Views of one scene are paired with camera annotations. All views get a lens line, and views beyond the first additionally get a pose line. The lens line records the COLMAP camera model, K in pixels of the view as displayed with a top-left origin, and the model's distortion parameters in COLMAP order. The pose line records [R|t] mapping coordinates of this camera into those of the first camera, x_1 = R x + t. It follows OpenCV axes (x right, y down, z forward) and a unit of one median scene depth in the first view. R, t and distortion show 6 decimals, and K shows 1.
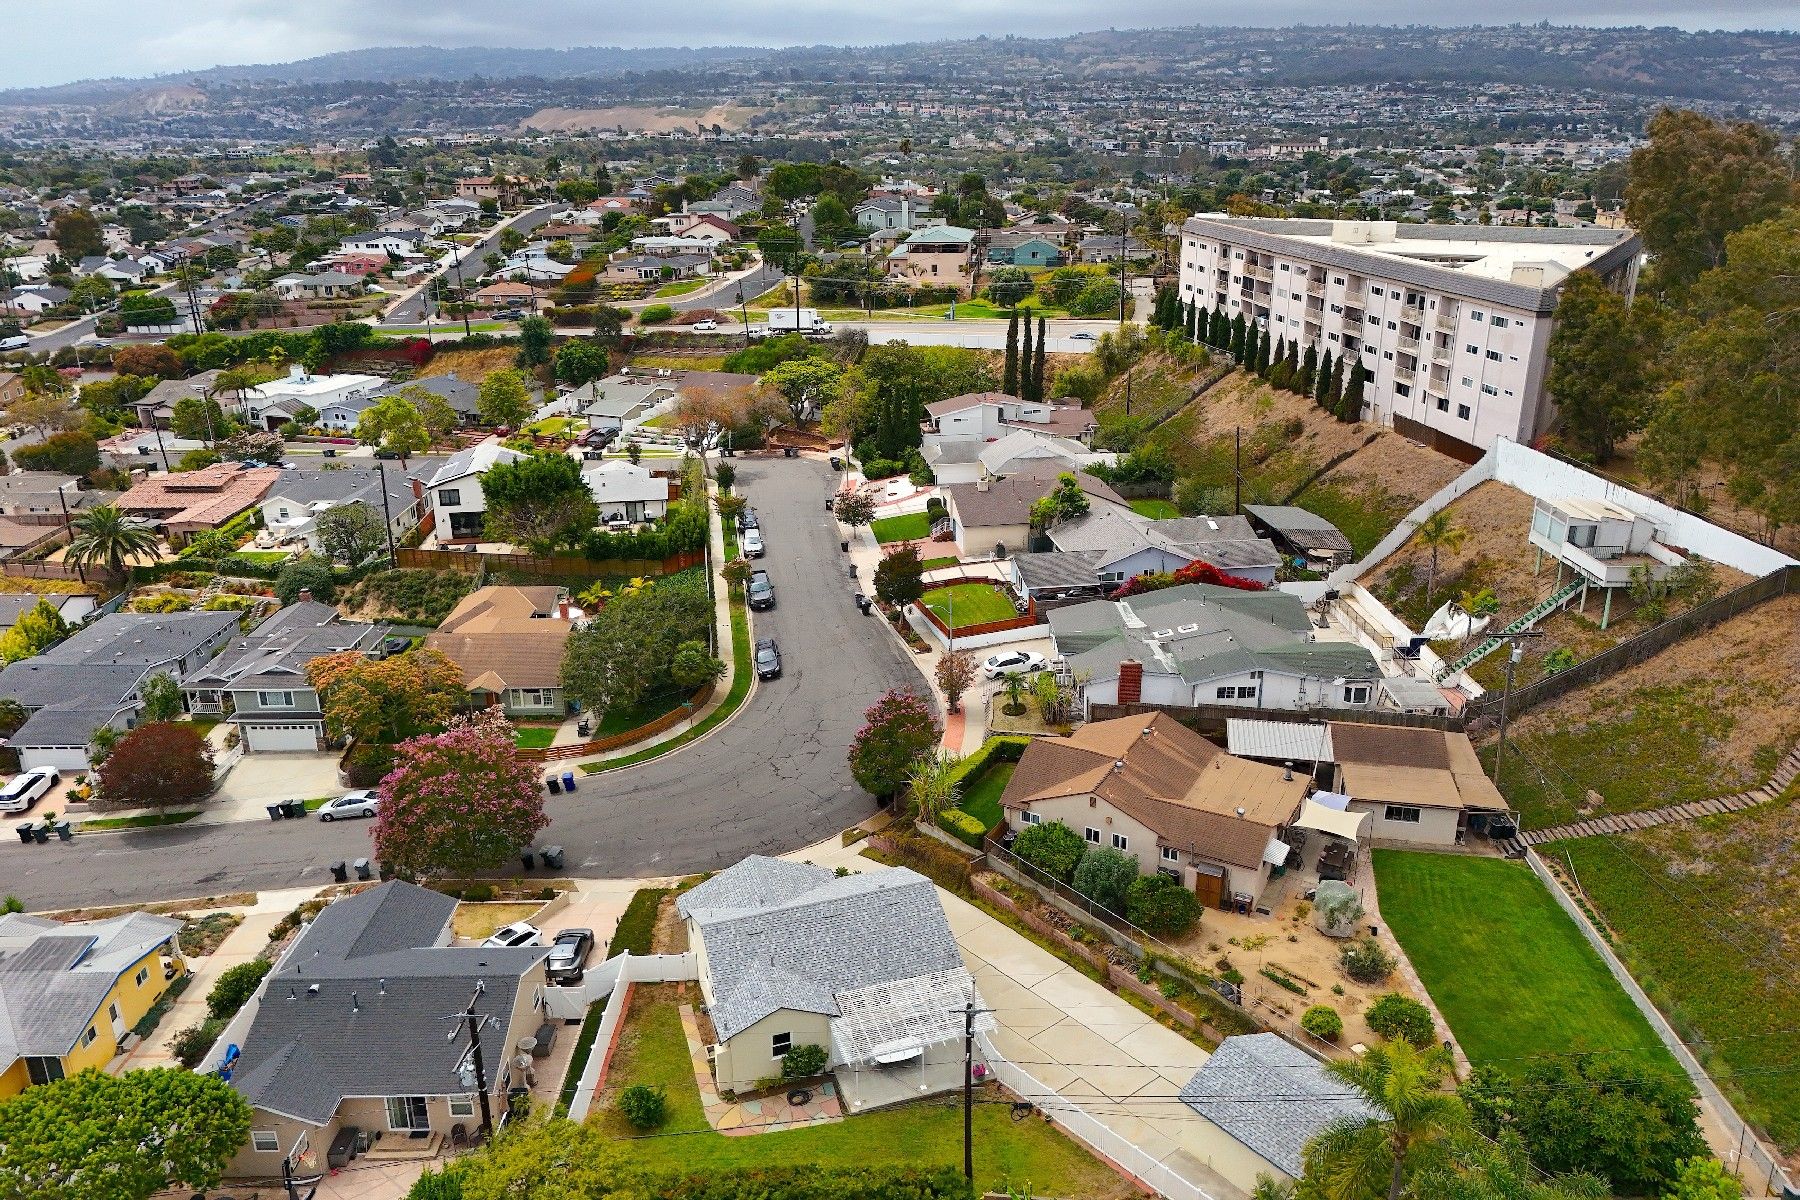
lens RADIAL K [[1329.7, 0, 900.0], [0, 1329.7, 600.0], [0, 0, 1]] dist [0.072090, -0.065108]
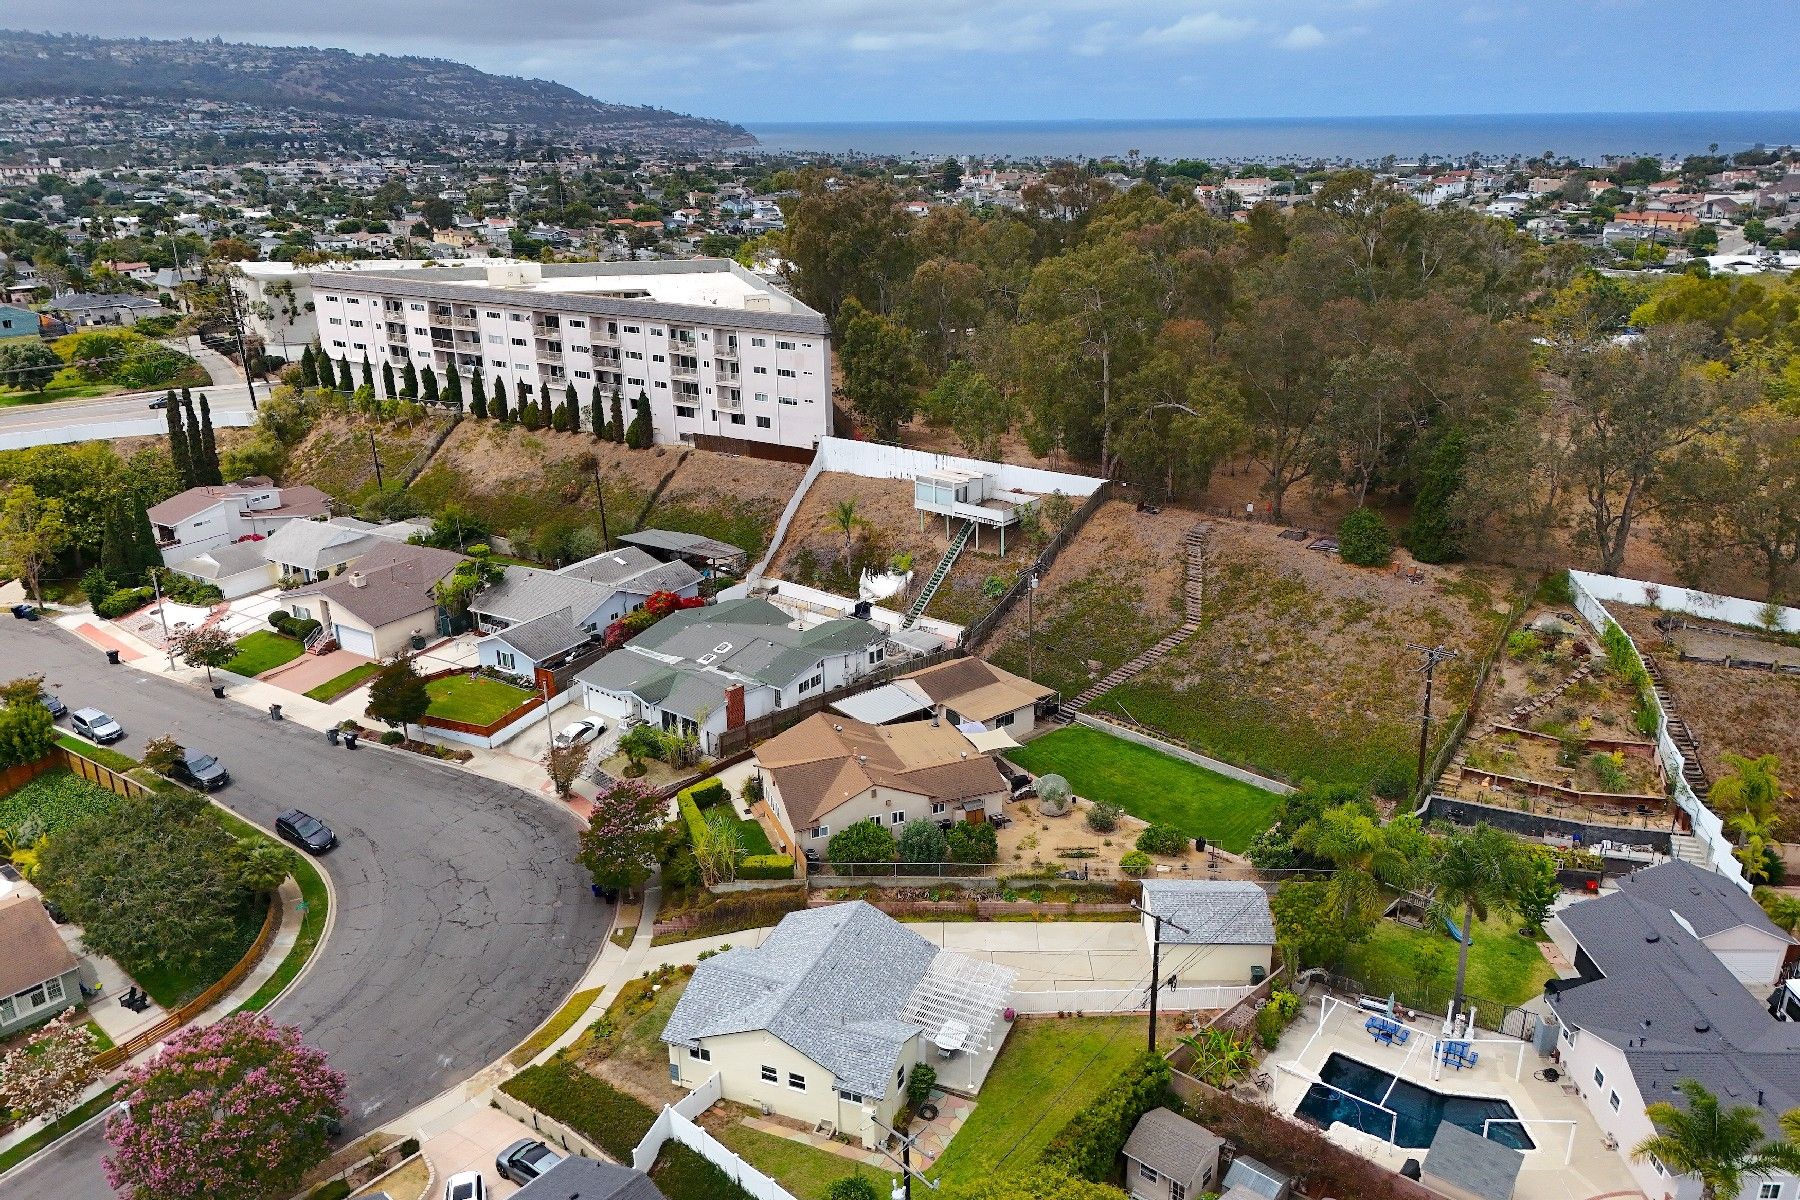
lens RADIAL K [[1329.7, 0, 900.0], [0, 1329.7, 600.0], [0, 0, 1]] dist [0.072090, -0.065108]
pose [[0.645778, -0.258596, 0.718400, -0.376318], [0.264792, 0.958357, 0.106946, -0.076376], [-0.716139, 0.121163, 0.687360, 0.100703]]
